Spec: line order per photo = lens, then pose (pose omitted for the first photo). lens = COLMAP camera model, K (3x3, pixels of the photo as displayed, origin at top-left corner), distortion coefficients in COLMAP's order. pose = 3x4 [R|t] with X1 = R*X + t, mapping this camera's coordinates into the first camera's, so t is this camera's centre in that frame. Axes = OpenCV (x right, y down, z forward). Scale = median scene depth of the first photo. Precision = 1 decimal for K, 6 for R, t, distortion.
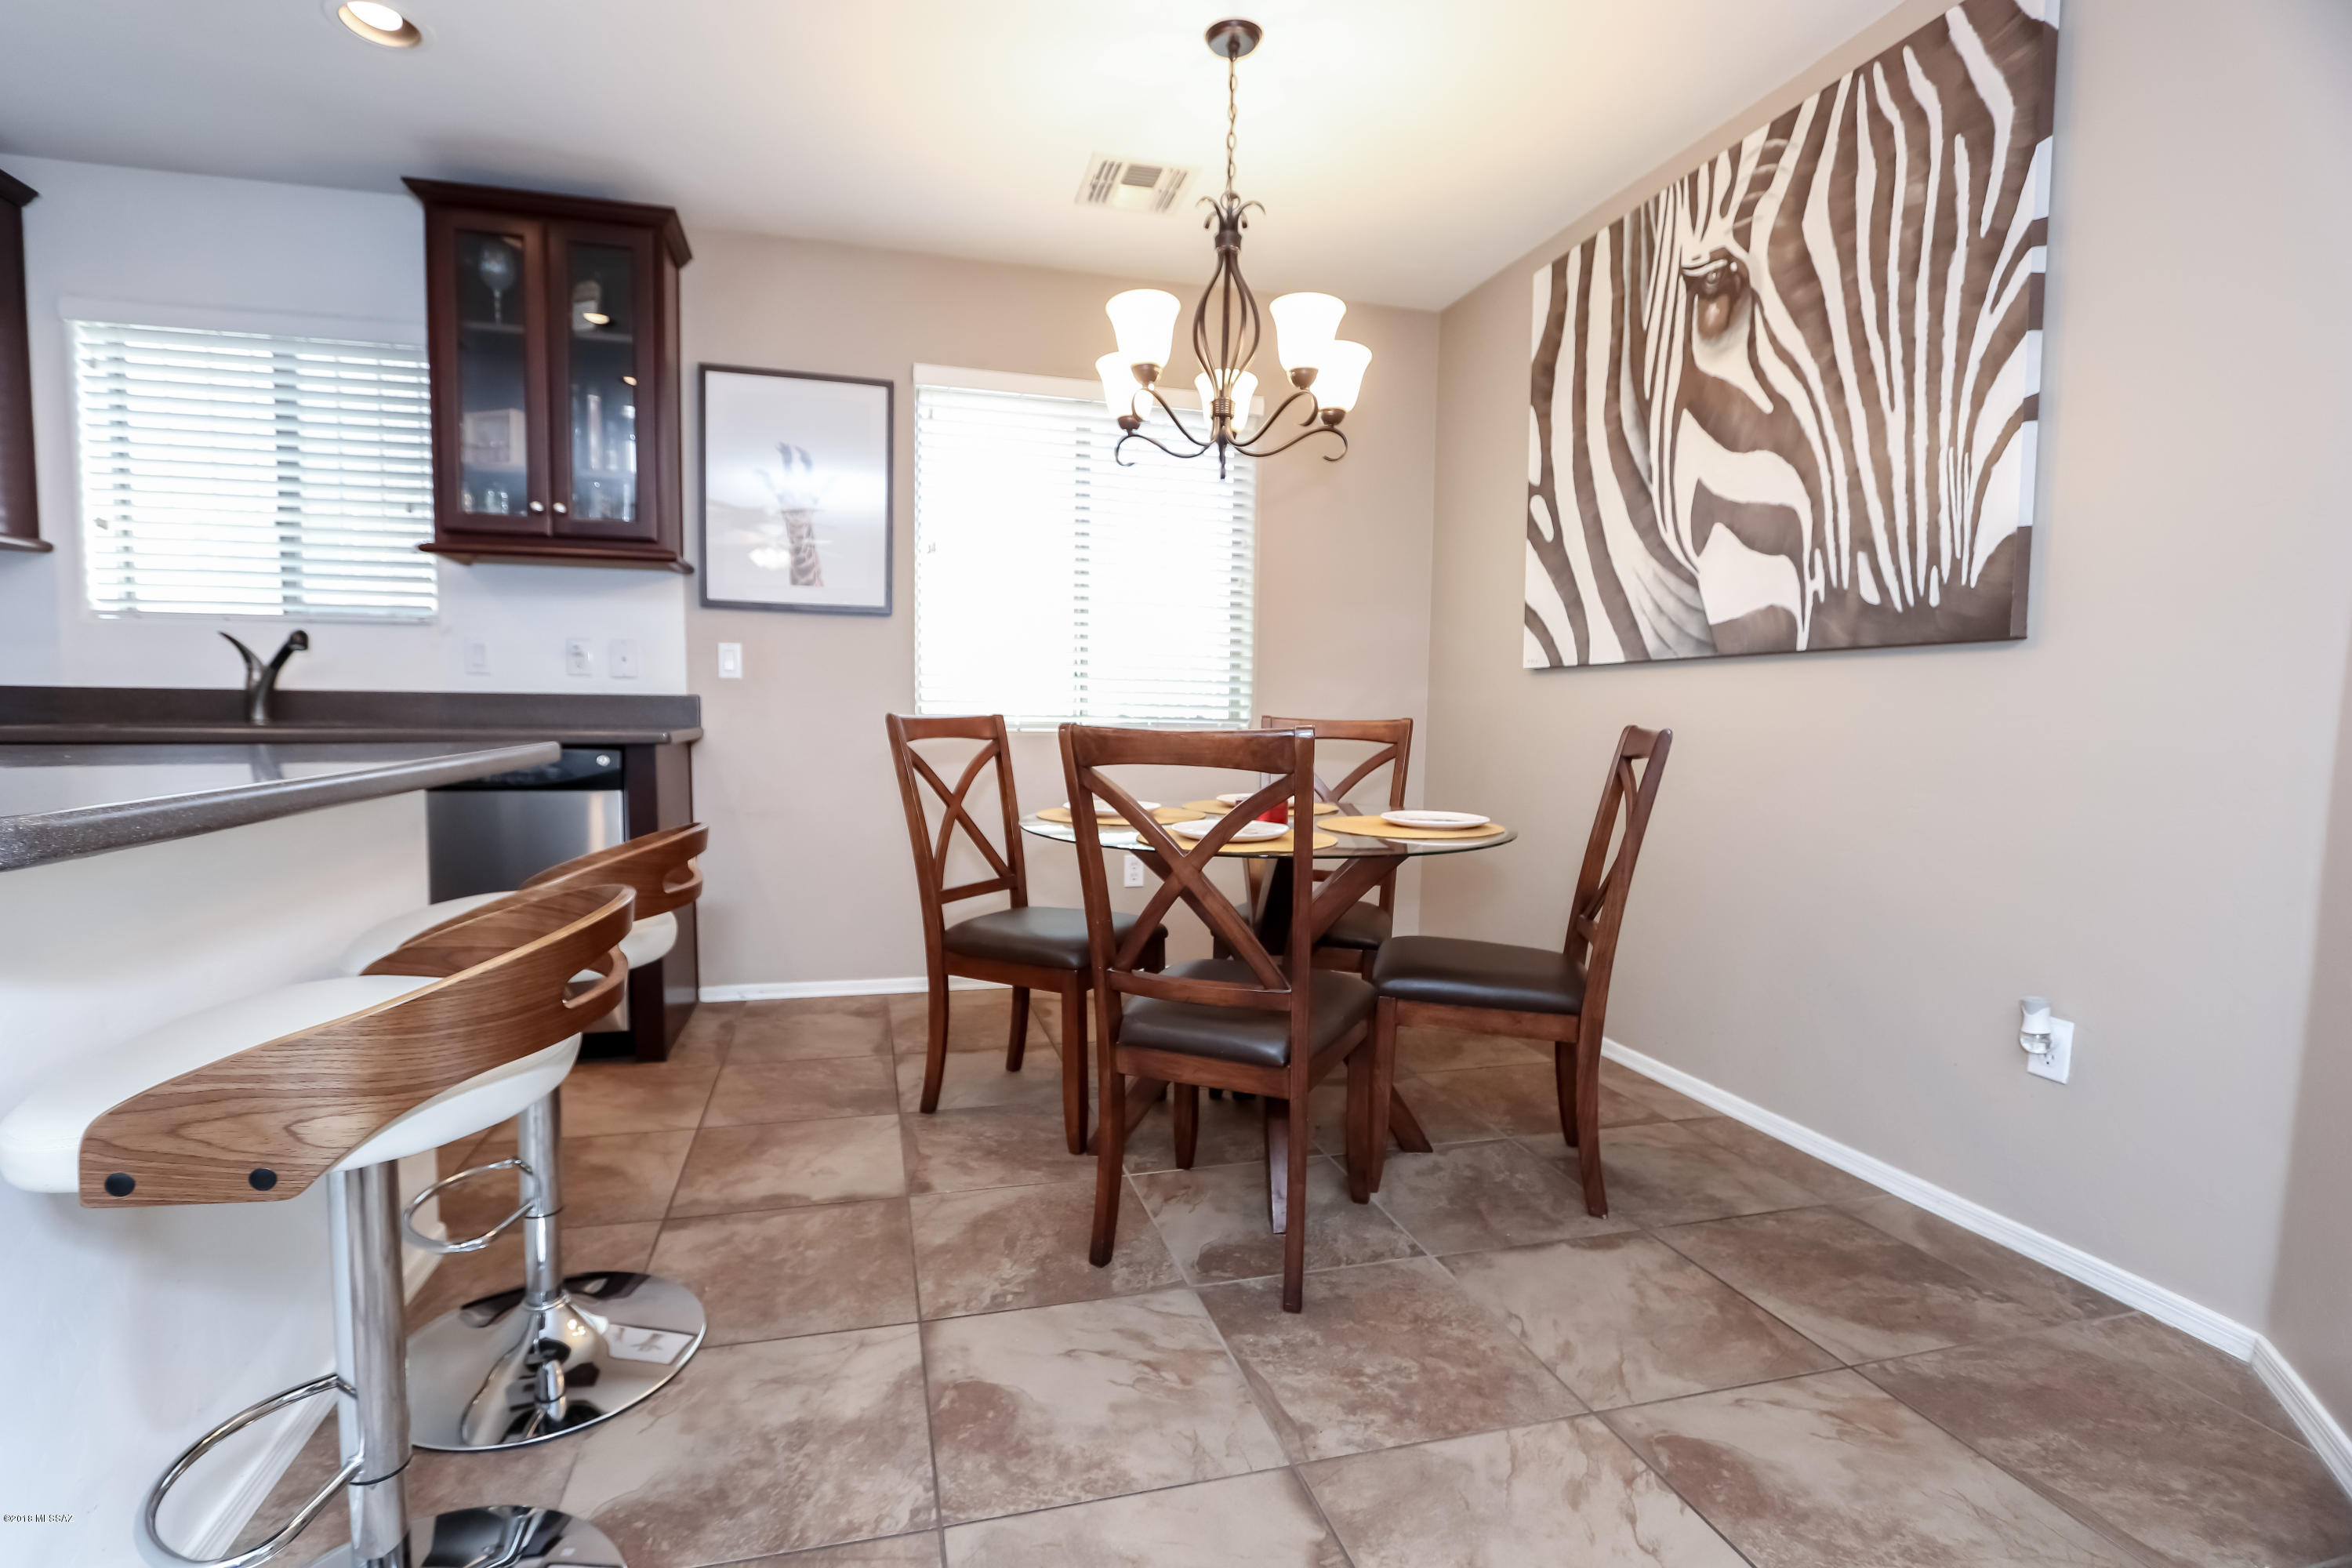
lens RADIAL K [[1100.1, 0, 1163.6], [0, 1100.1, 794.2], [0, 0, 1]] dist [-0.014332, -0.000100]
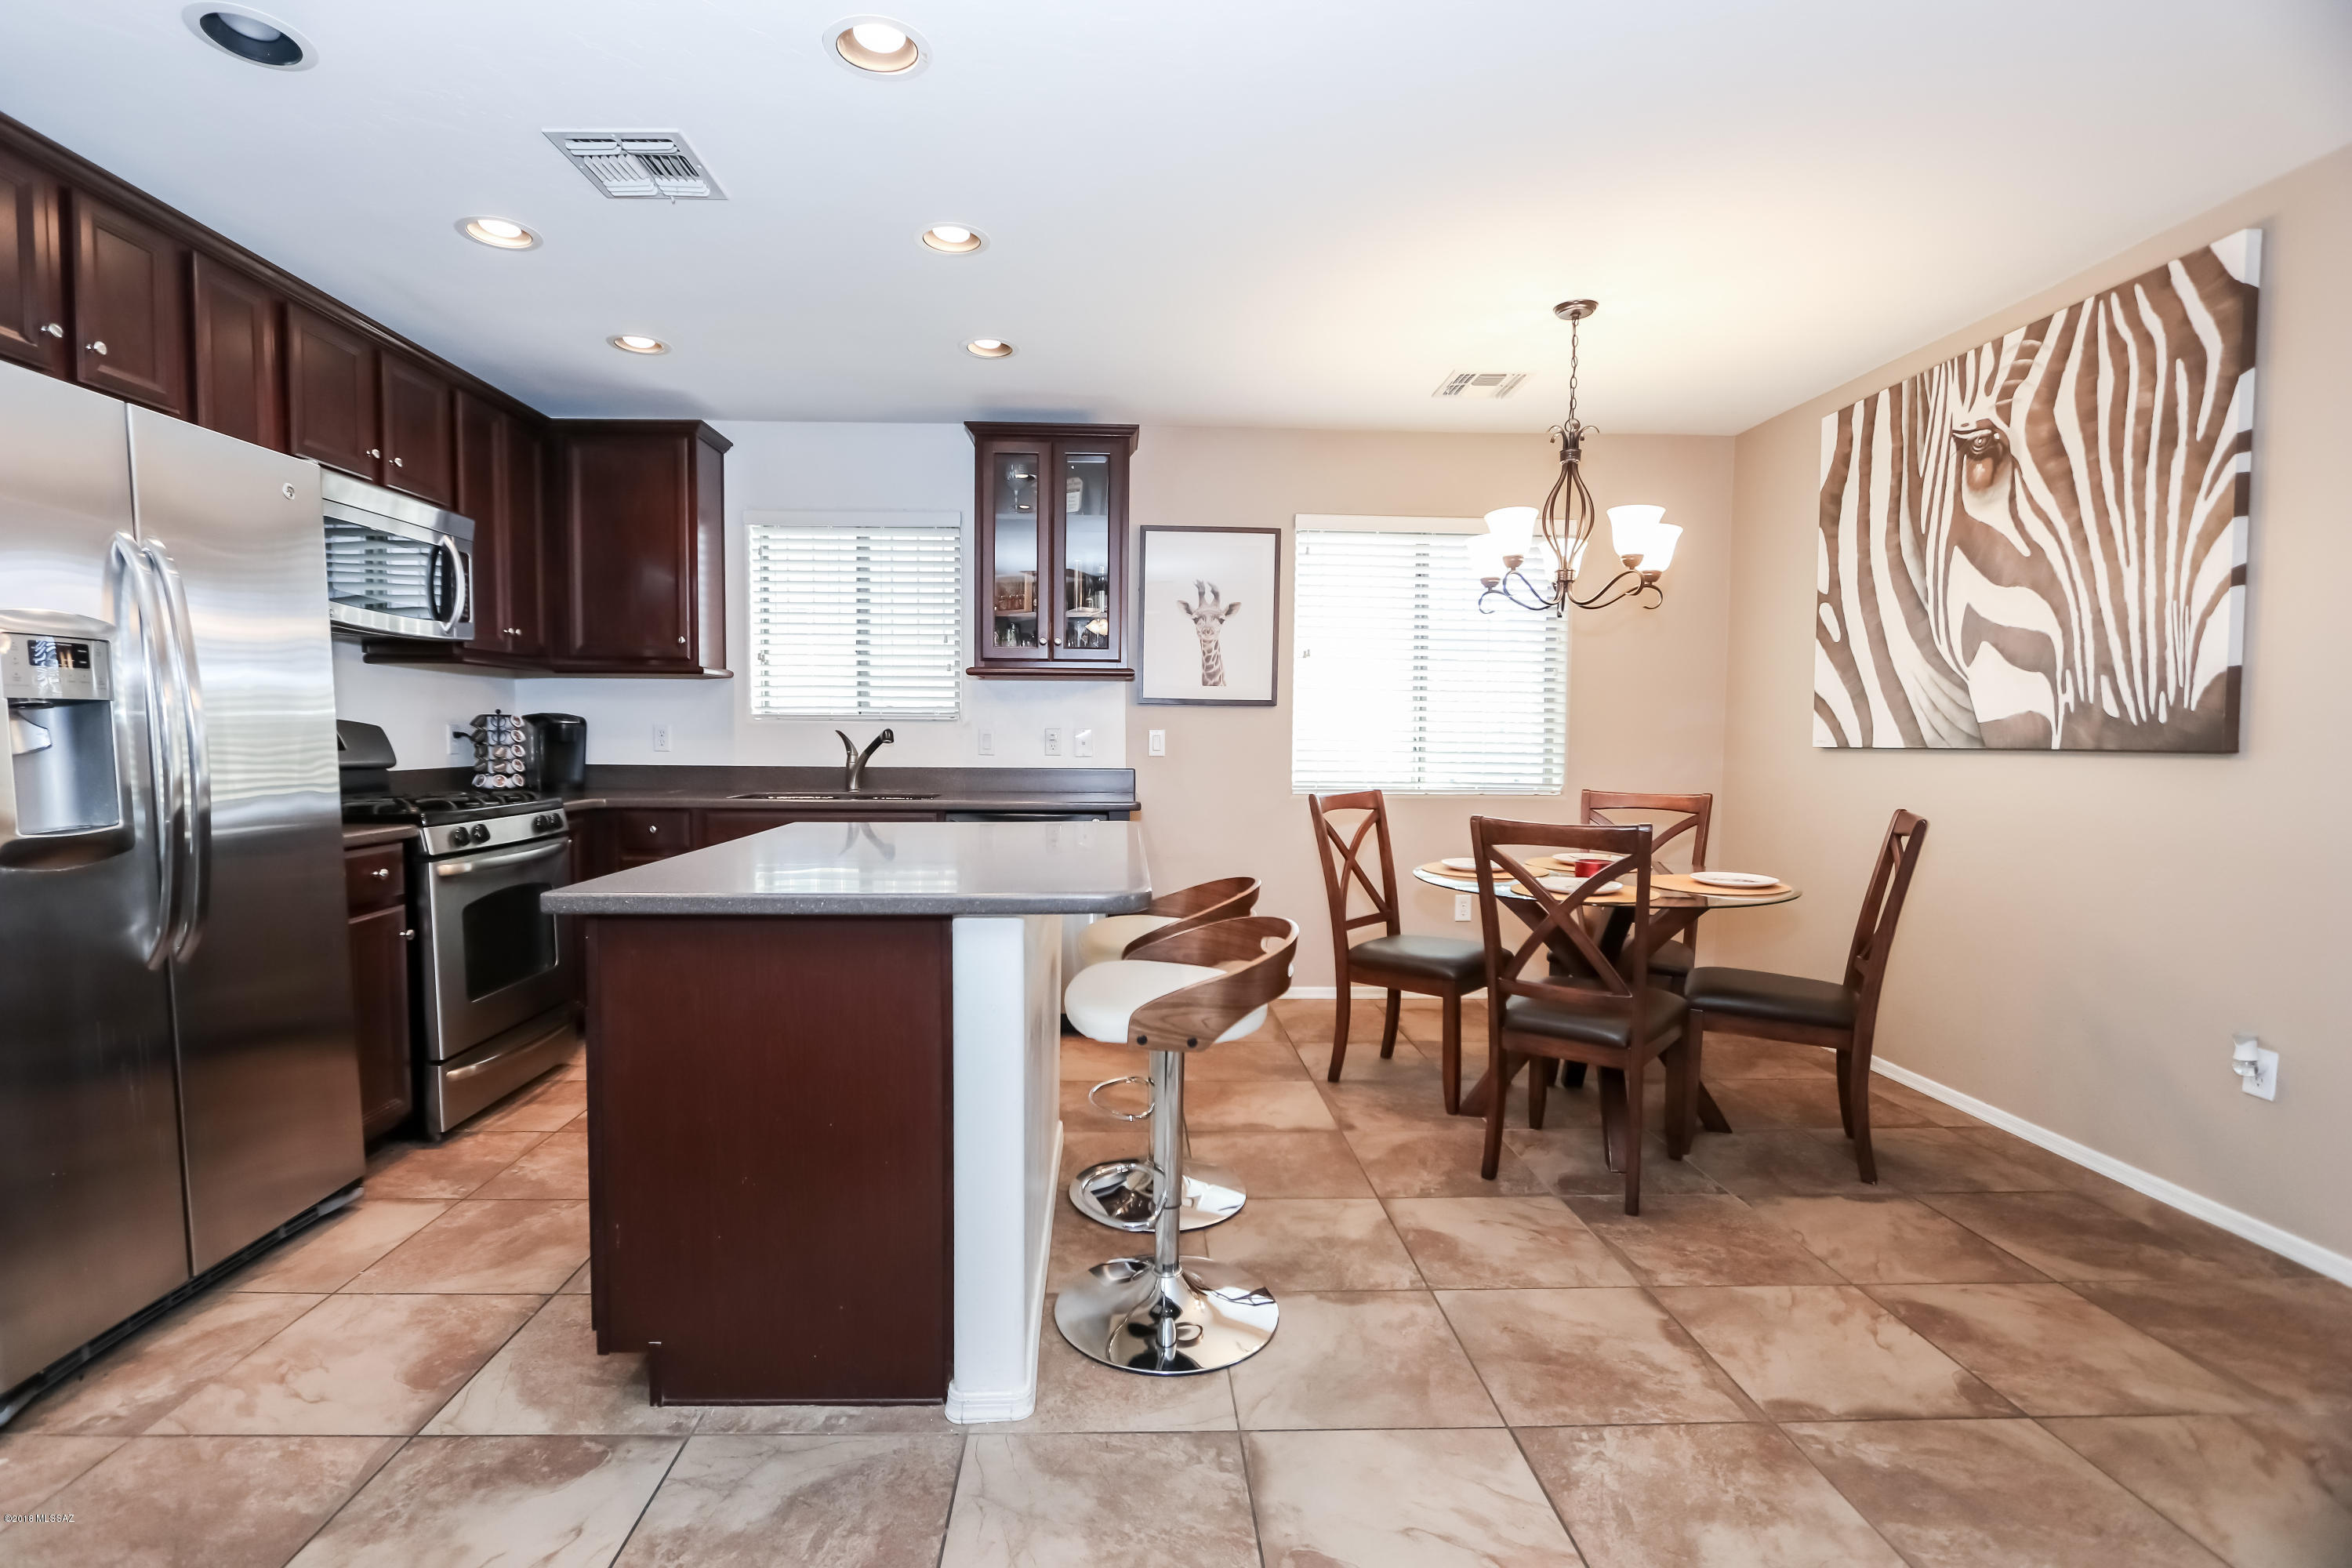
lens RADIAL K [[1100.1, 0, 1149.1], [0, 1100.1, 797.5], [0, 0, 1]] dist [-0.014332, -0.000100]
pose [[0.971440, 0.005959, -0.237209, -0.124208], [-0.010971, 0.999743, -0.019815, -0.040802], [0.237030, 0.021852, 0.971257, -0.445003]]
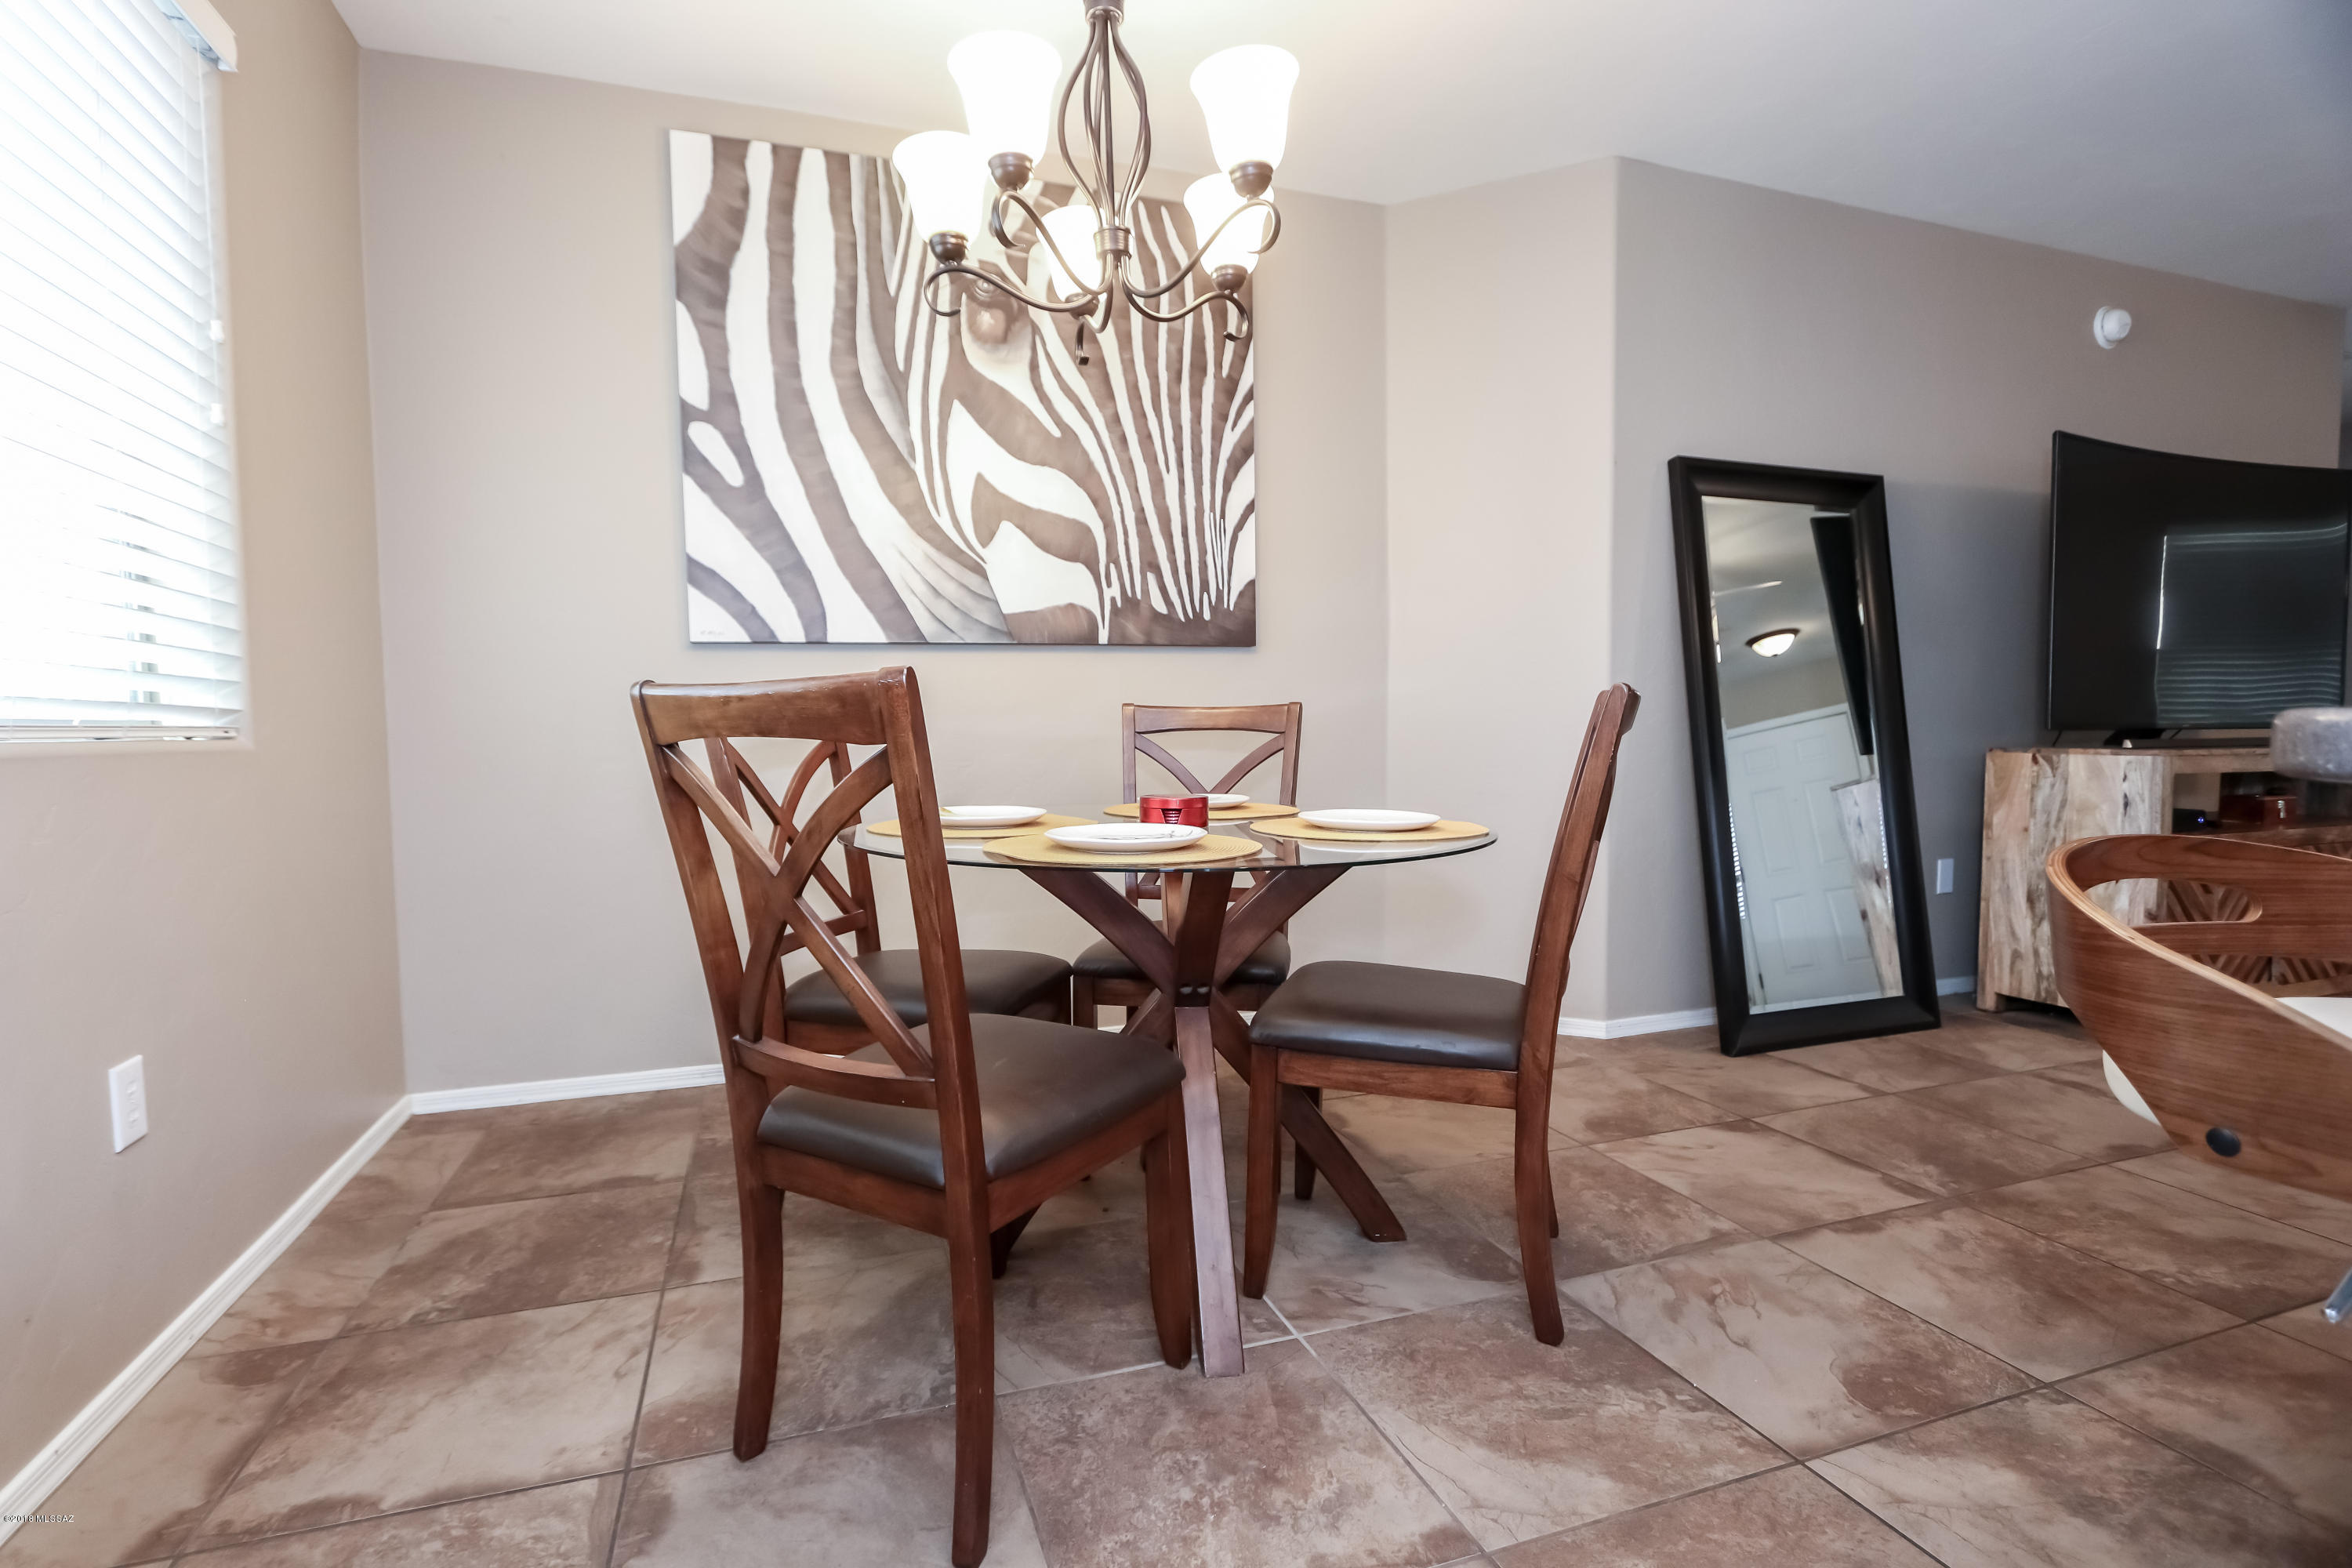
lens RADIAL K [[1100.1, 0, 1102.4], [0, 1100.1, 798.0], [0, 0, 1]] dist [-0.014332, -0.000100]
pose [[-0.051655, -0.078960, 0.995539, -0.663443], [0.086196, 0.992797, 0.083215, -0.061811], [-0.994938, 0.090110, -0.044477, 1.067763]]
